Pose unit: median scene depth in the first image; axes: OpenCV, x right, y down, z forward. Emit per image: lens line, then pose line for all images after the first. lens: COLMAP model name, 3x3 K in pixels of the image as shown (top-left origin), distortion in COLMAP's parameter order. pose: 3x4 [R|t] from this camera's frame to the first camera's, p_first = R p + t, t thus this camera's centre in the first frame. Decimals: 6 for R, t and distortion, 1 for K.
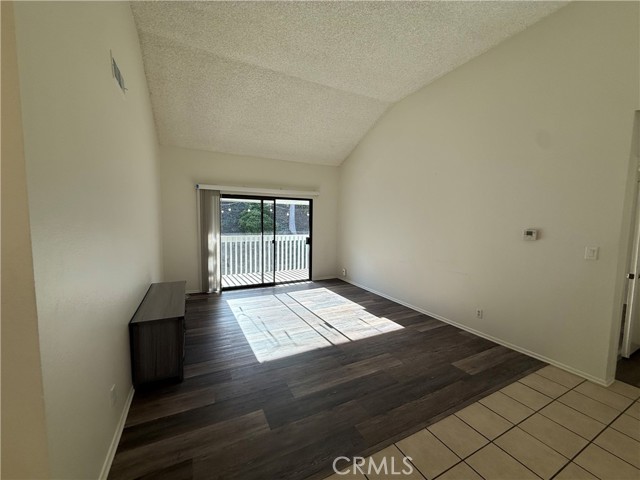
lens RADIAL K [[255.3, 0, 318.4], [0, 255.3, 239.0], [0, 0, 1]] dist [-0.001783, -0.000295]
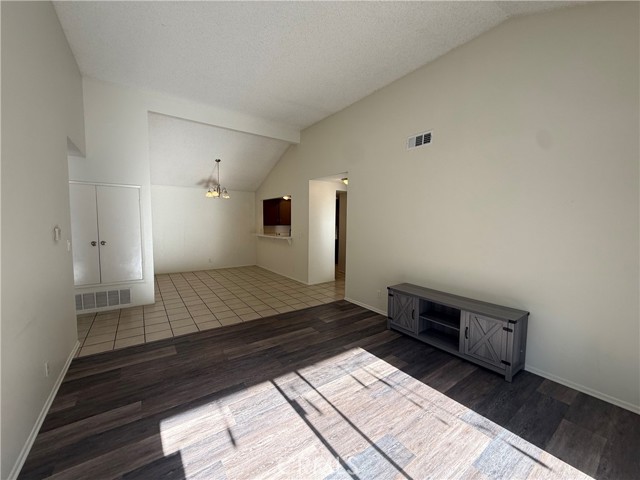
lens RADIAL K [[255.3, 0, 318.4], [0, 255.3, 239.0], [0, 0, 1]] dist [-0.001783, -0.000295]
pose [[-0.988205, -0.012995, -0.152584, 0.053116], [-0.034637, 0.989539, 0.140049, -0.081527], [0.149167, 0.143682, -0.978317, 1.077325]]
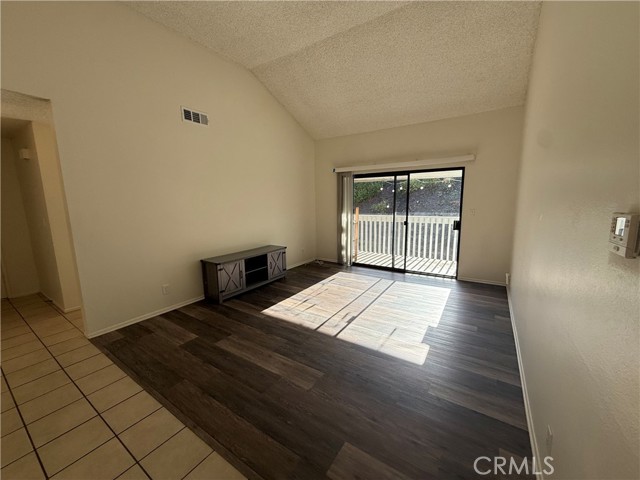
lens RADIAL K [[255.3, 0, 318.4], [0, 255.3, 239.0], [0, 0, 1]] dist [-0.001783, -0.000295]
pose [[0.494208, 0.110354, -0.862311, 0.488440], [-0.044411, 0.993820, 0.101731, -0.012771], [0.868209, -0.011981, 0.496054, 0.346065]]
